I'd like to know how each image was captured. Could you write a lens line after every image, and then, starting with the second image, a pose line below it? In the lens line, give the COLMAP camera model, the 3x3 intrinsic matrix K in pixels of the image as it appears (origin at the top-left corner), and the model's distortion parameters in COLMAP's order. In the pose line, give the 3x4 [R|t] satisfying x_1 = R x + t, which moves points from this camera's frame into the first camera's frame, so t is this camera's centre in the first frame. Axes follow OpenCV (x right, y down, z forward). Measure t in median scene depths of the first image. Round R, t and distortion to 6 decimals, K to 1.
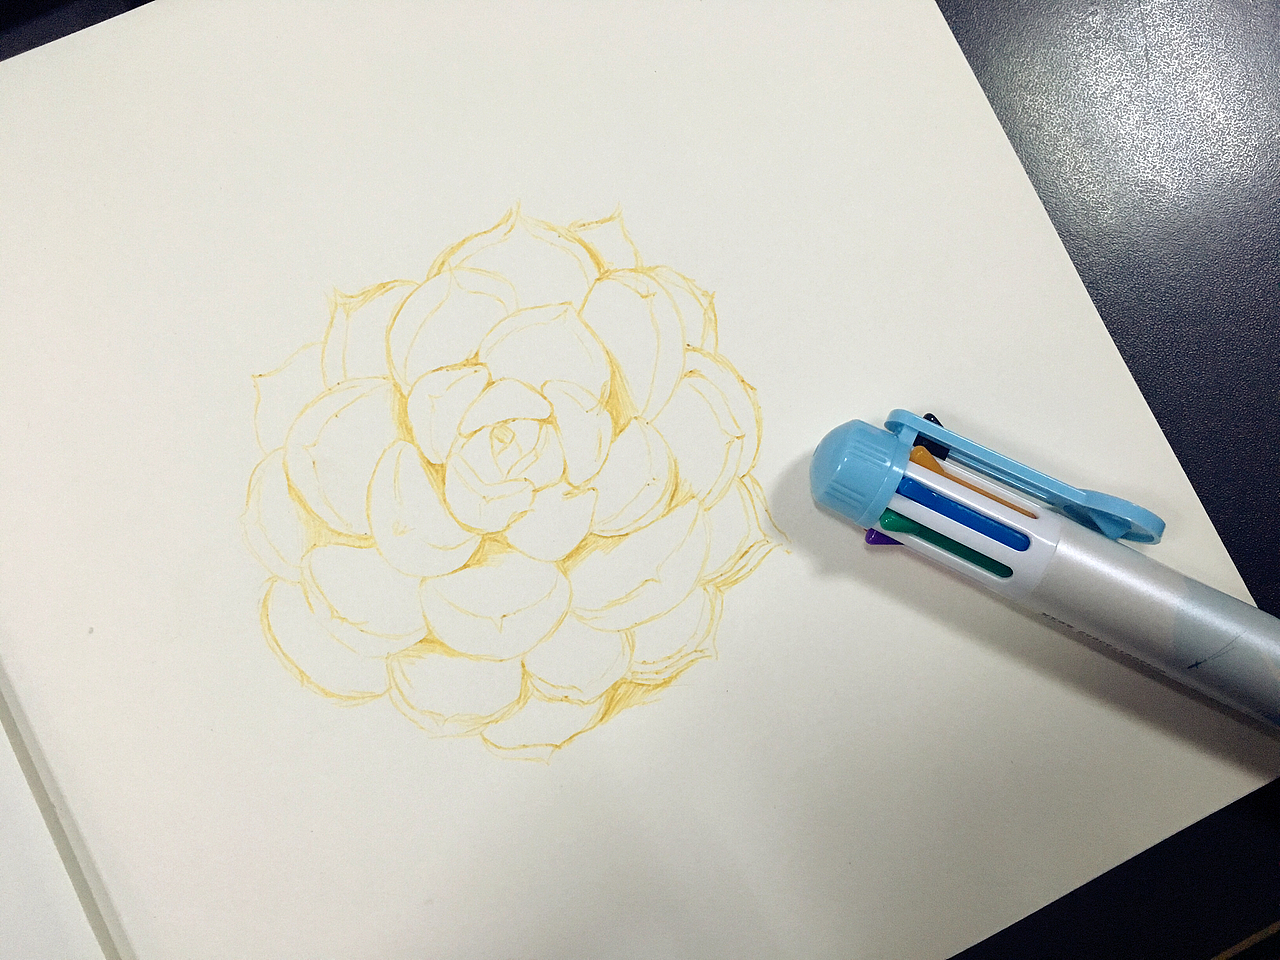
lens RADIAL K [[1081.6, 0, 641.4], [0, 1081.6, 480.7], [0, 0, 1]] dist [0.001717, 0.001361]
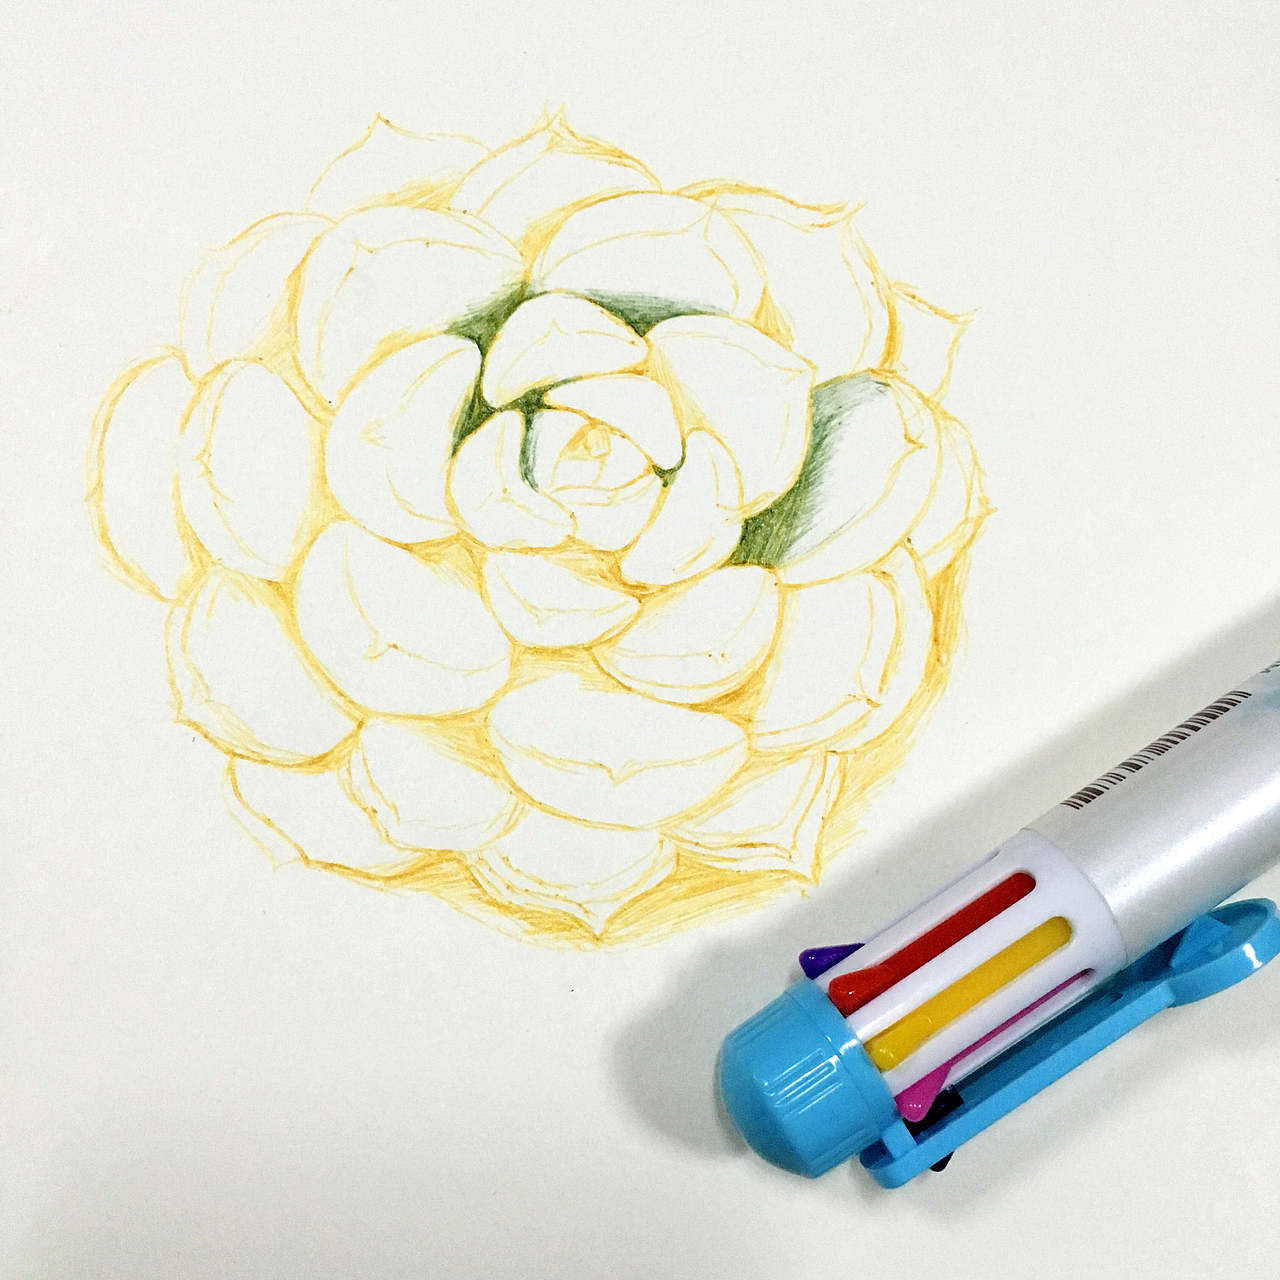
lens RADIAL K [[1967.2, 0, 640.0], [0, 1967.2, 639.5], [0, 0, 1]] dist [-0.123188, 0.000000]
pose [[0.721598, 0.691815, -0.026227, 0.000578], [-0.690933, 0.722033, 0.035773, -0.016609], [0.043685, -0.007693, 0.999016, -0.130095]]
